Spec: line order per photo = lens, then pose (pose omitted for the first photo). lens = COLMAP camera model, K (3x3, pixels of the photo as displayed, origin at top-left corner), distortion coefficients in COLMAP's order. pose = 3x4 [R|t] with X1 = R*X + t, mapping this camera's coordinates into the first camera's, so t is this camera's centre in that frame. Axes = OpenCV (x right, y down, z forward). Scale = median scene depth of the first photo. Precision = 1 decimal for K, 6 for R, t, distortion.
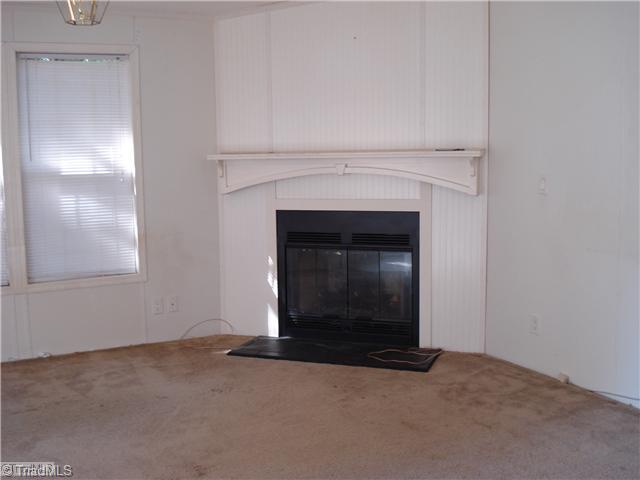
lens RADIAL K [[734.5, 0, 323.6], [0, 734.5, 239.1], [0, 0, 1]] dist [-0.022654, -0.148880]
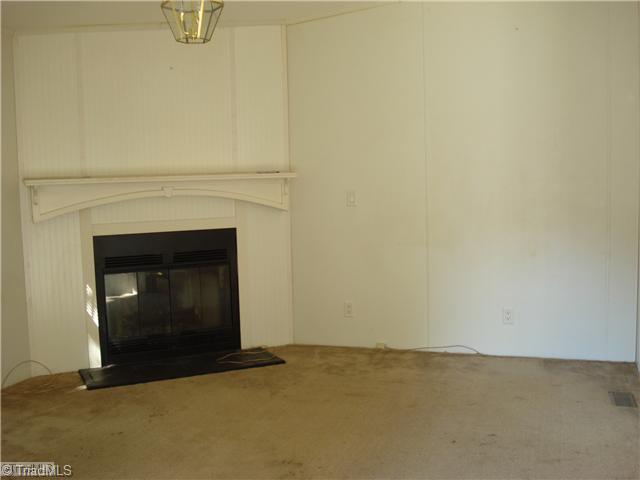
lens RADIAL K [[734.5, 0, 323.6], [0, 734.5, 239.1], [0, 0, 1]] dist [-0.022654, -0.148880]
pose [[0.720048, -0.068030, 0.690581, -0.541019], [0.095639, 0.995415, -0.001660, -0.005317], [-0.687302, 0.067242, 0.723253, 0.097267]]
